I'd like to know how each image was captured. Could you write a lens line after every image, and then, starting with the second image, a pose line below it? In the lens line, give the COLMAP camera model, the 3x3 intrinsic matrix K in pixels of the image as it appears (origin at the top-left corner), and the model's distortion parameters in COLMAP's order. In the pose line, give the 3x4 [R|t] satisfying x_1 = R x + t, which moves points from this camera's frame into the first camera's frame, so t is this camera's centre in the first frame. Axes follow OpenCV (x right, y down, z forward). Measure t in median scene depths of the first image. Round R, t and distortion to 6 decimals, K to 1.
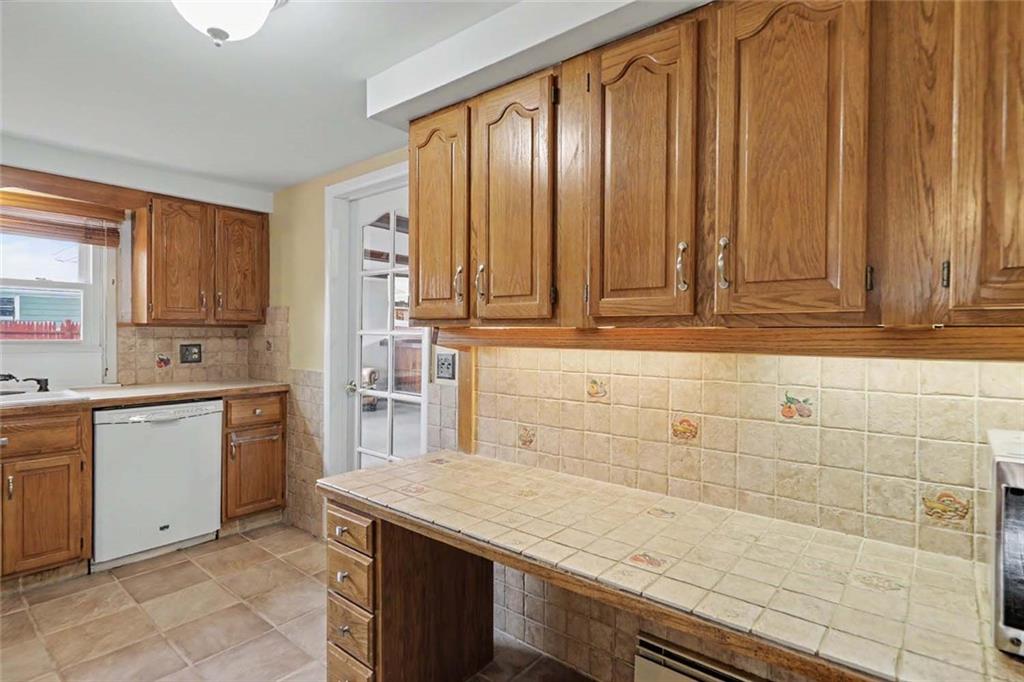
lens RADIAL K [[517.6, 0, 507.3], [0, 517.6, 337.7], [0, 0, 1]] dist [-0.000122, -0.000050]
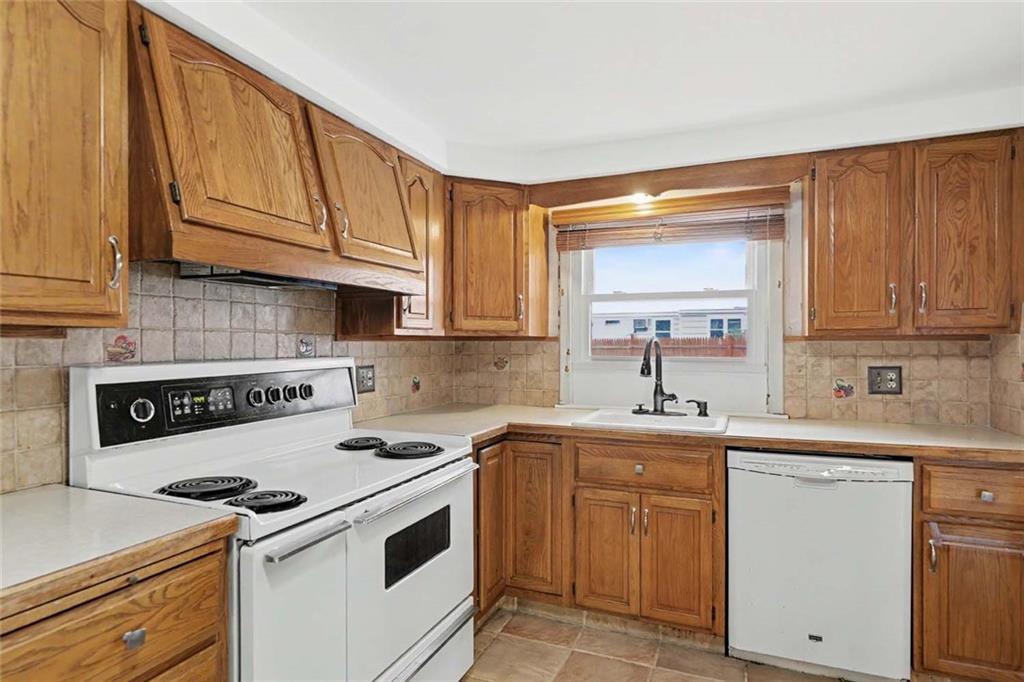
lens RADIAL K [[562.6, 0, 510.1], [0, 562.6, 348.5], [0, 0, 1]] dist [-0.000253, -0.000333]
pose [[0.296328, -0.003077, -0.955081, -0.080460], [-0.007245, 0.999959, -0.005469, -0.003222], [0.955059, 0.008541, 0.296294, 0.403214]]
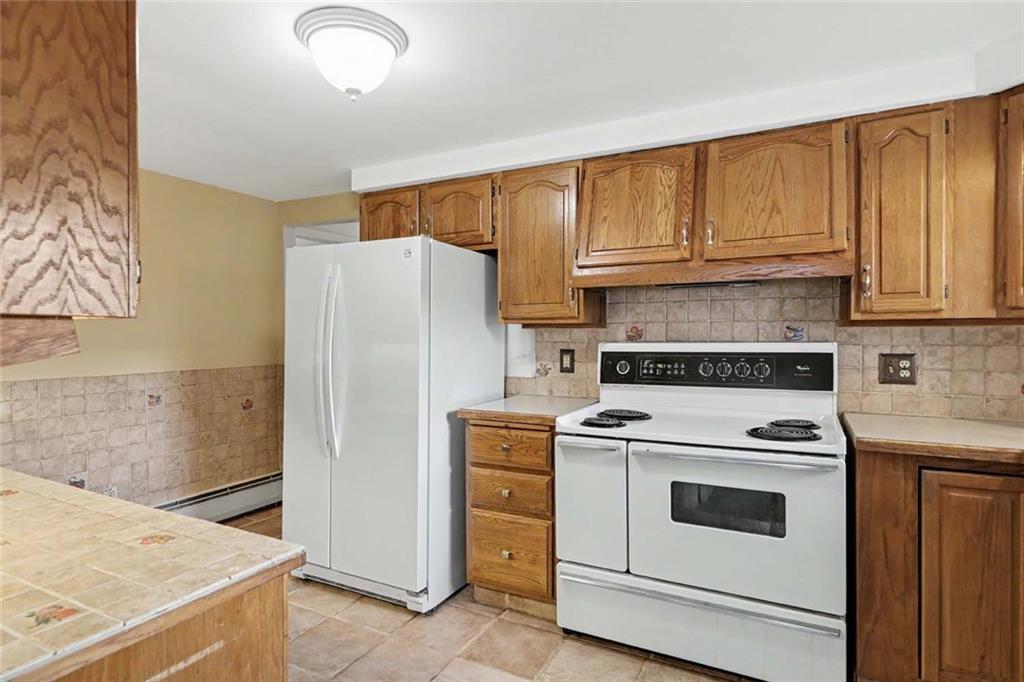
lens RADIAL K [[553.3, 0, 507.1], [0, 553.3, 340.1], [0, 0, 1]] dist [0.001559, -0.000183]
pose [[-0.977104, -0.005538, -0.212691, -0.295584], [-0.010009, 0.999751, 0.019947, -0.008807], [0.212527, 0.021619, -0.976916, 1.104952]]
